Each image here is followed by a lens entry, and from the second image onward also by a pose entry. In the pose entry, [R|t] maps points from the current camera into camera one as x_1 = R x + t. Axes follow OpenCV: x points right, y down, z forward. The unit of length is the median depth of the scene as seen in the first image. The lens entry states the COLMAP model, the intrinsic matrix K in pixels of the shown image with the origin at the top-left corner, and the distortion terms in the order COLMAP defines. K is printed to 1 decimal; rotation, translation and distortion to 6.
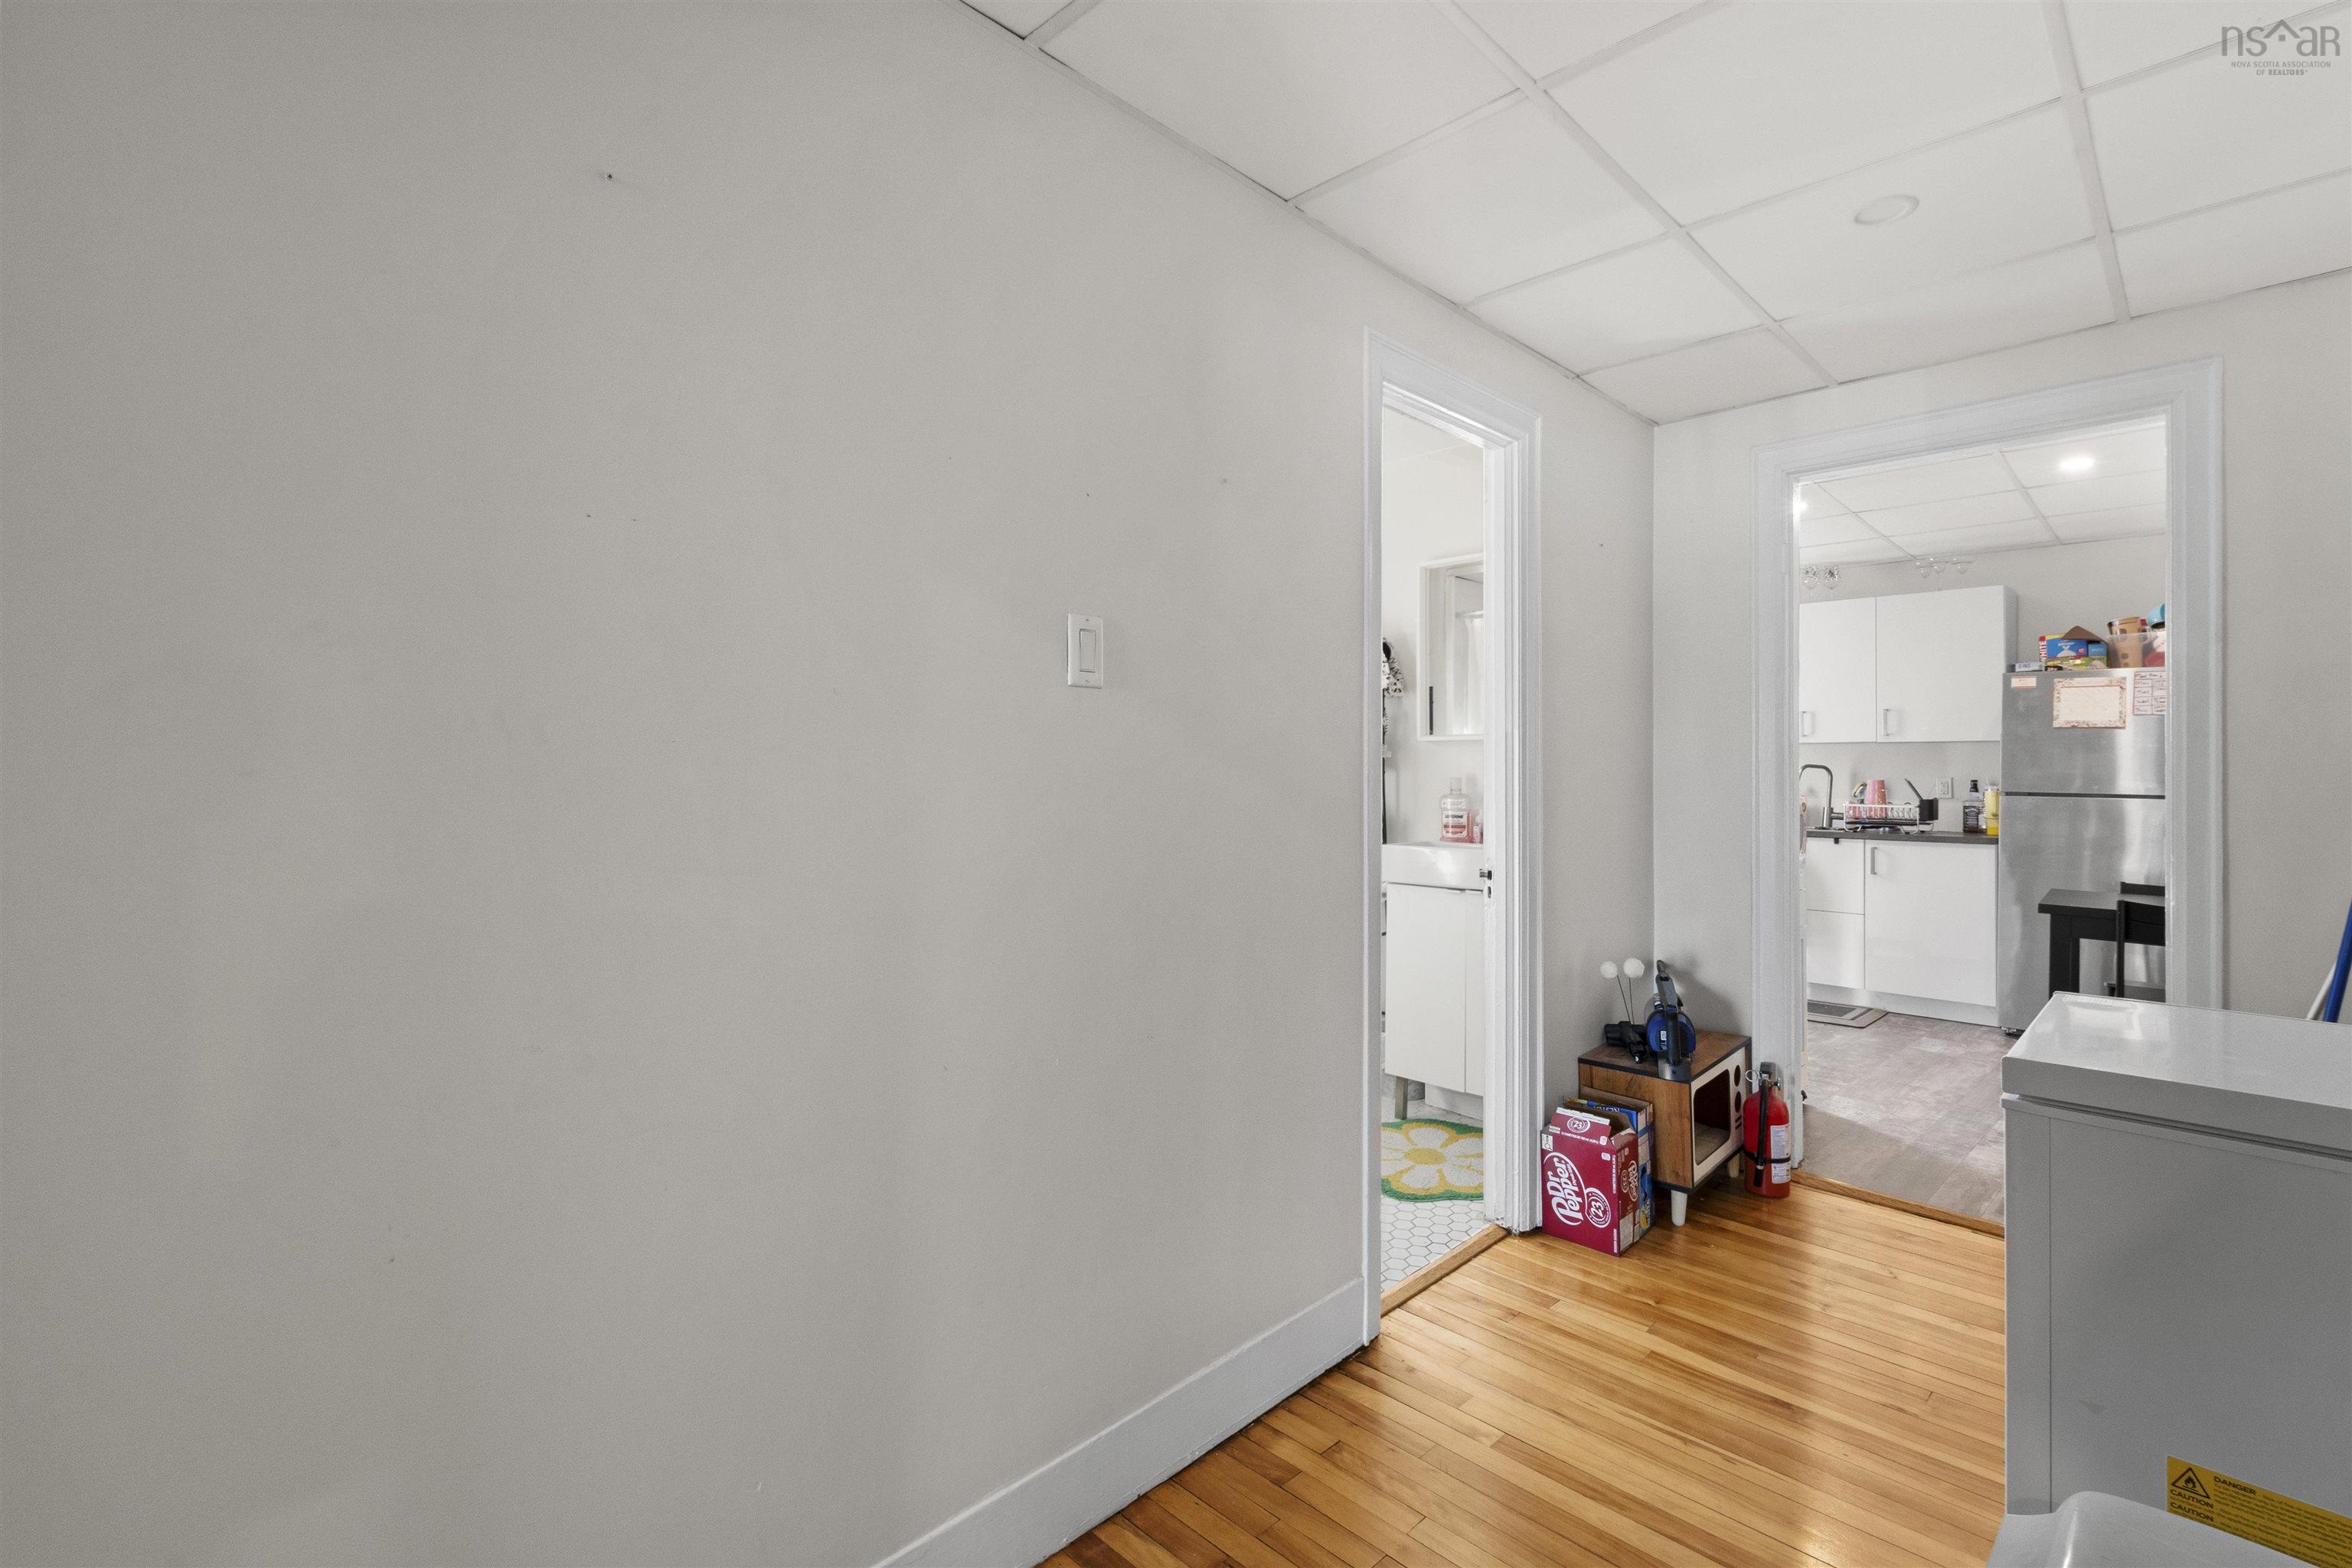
lens RADIAL K [[1032.5, 0, 1180.6], [0, 1032.5, 769.0], [0, 0, 1]] dist [-0.000712, -0.000114]
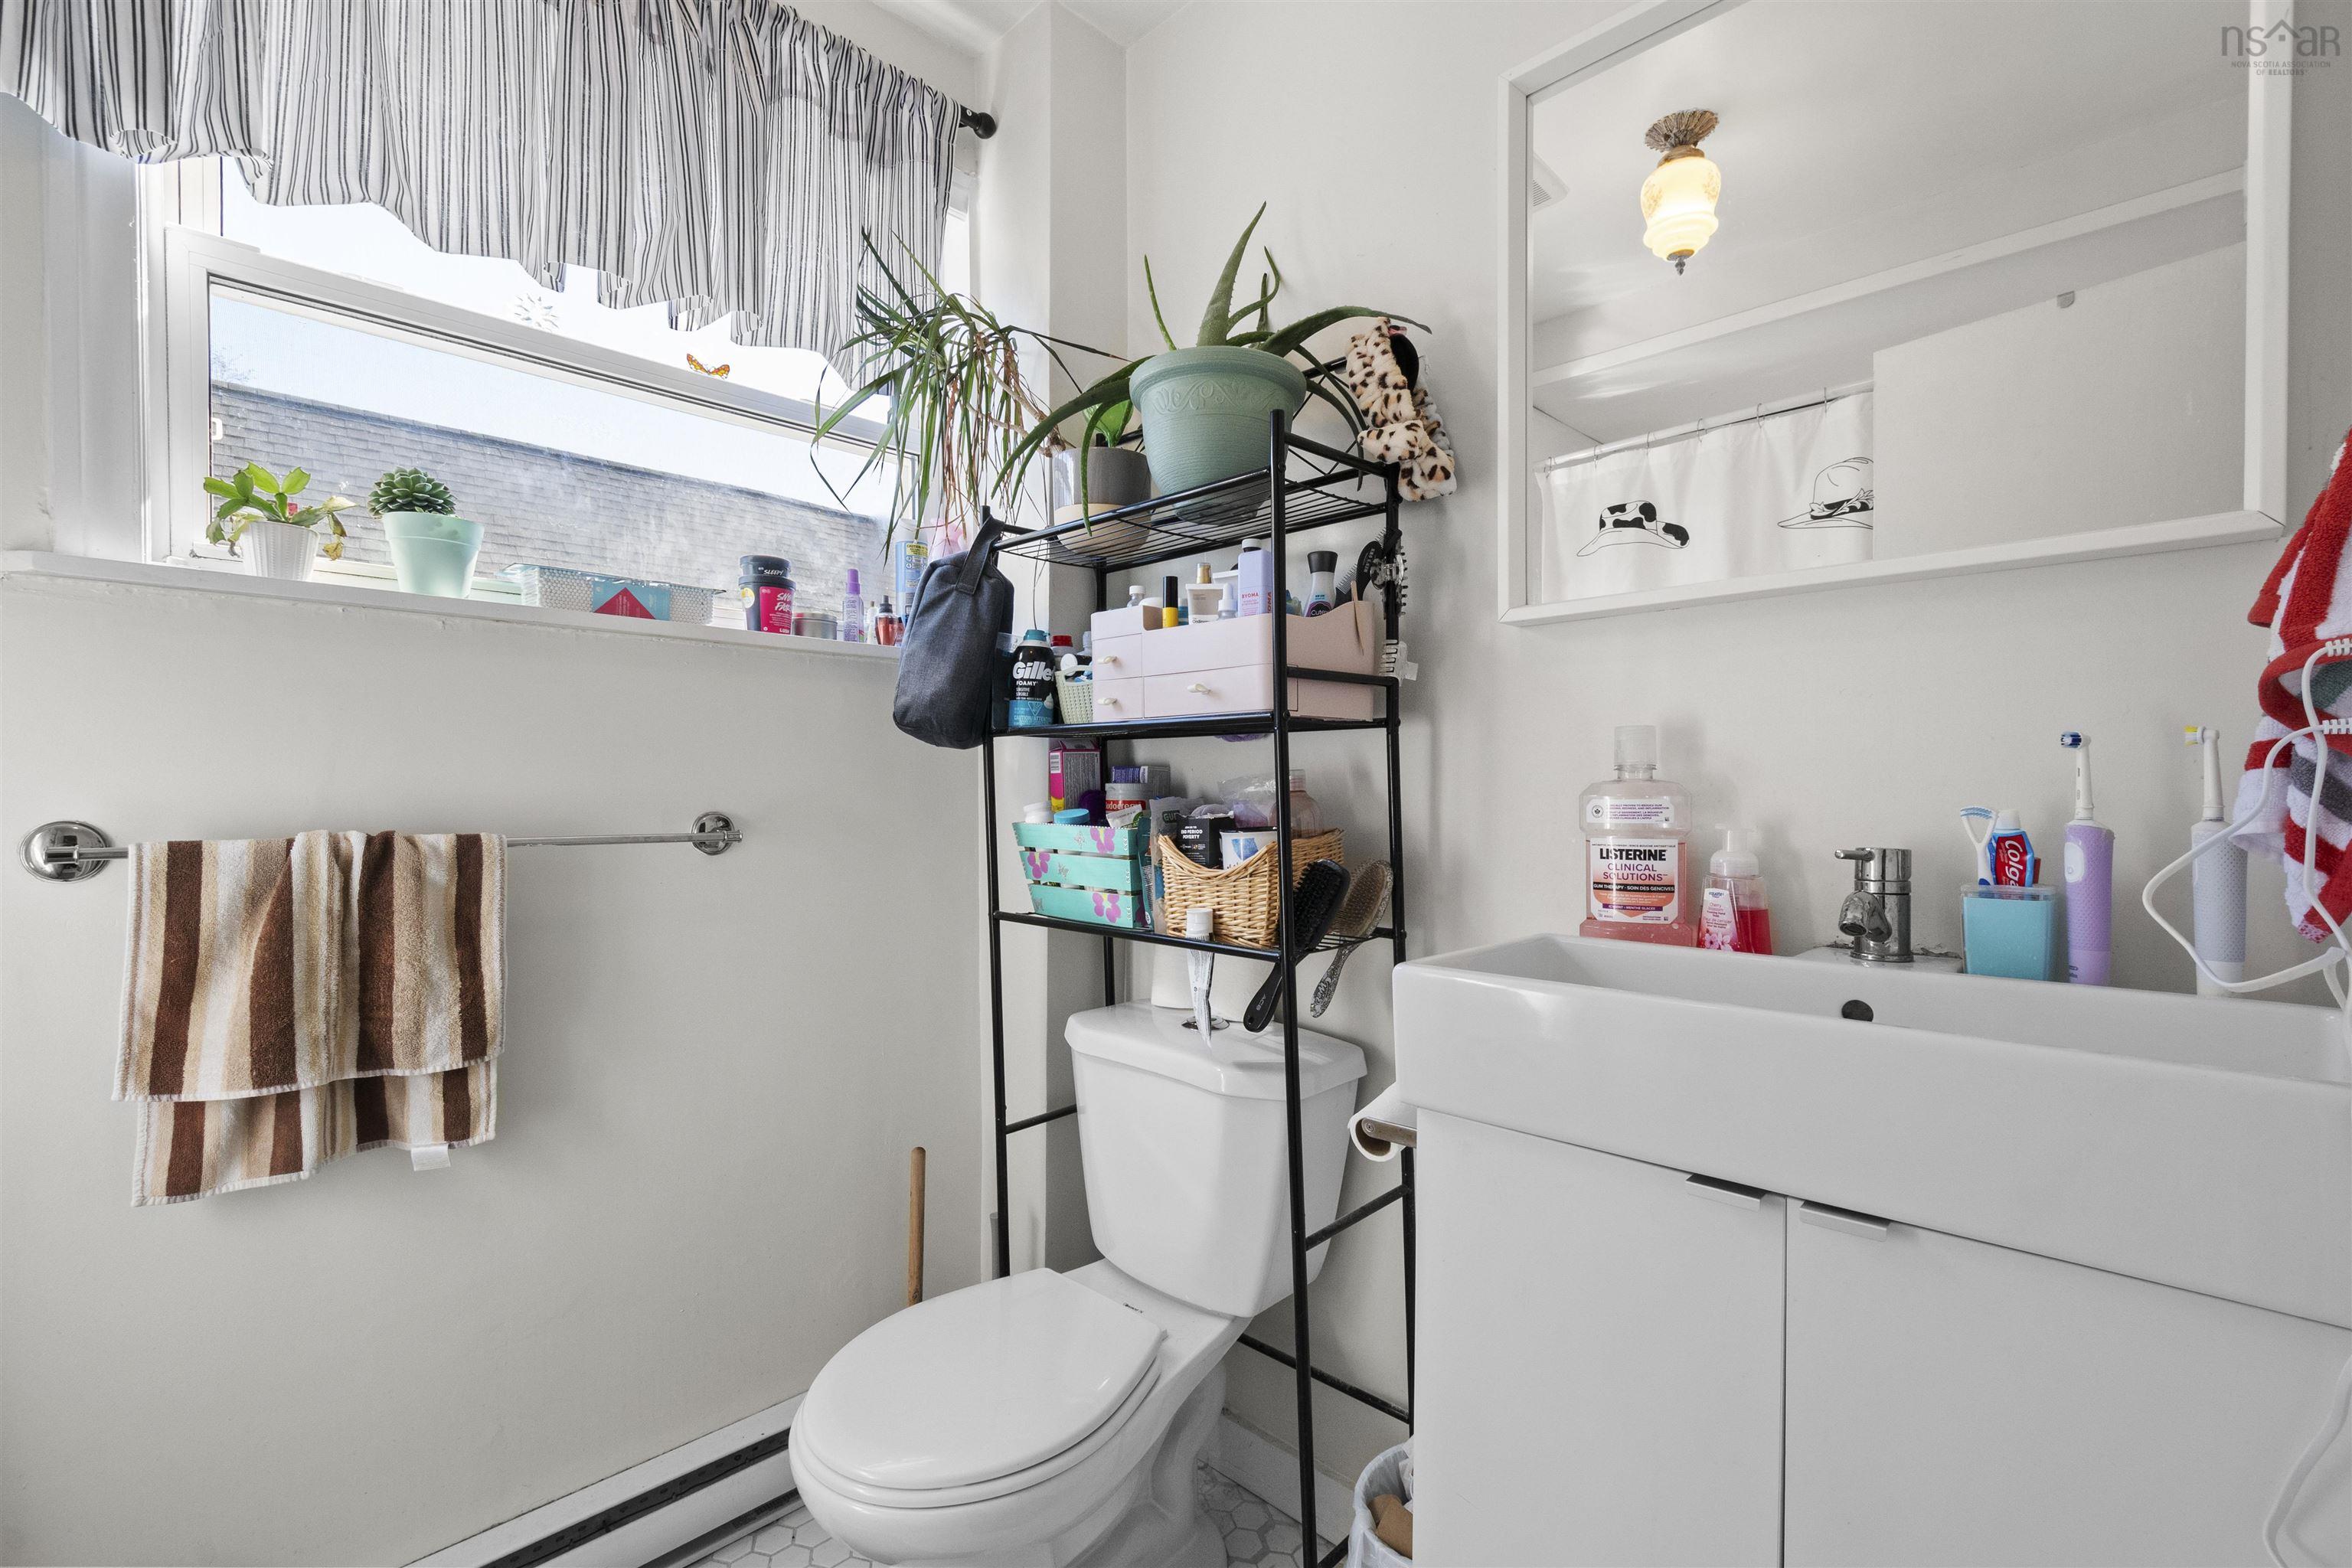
lens RADIAL K [[1032.5, 0, 1176.6], [0, 1032.5, 784.9], [0, 0, 1]] dist [-0.000712, -0.000114]
pose [[0.999981, 0.002658, 0.005500, 0.126258], [-0.002664, 0.999996, 0.001097, 0.024919], [-0.005497, -0.001112, 0.999984, 0.679694]]
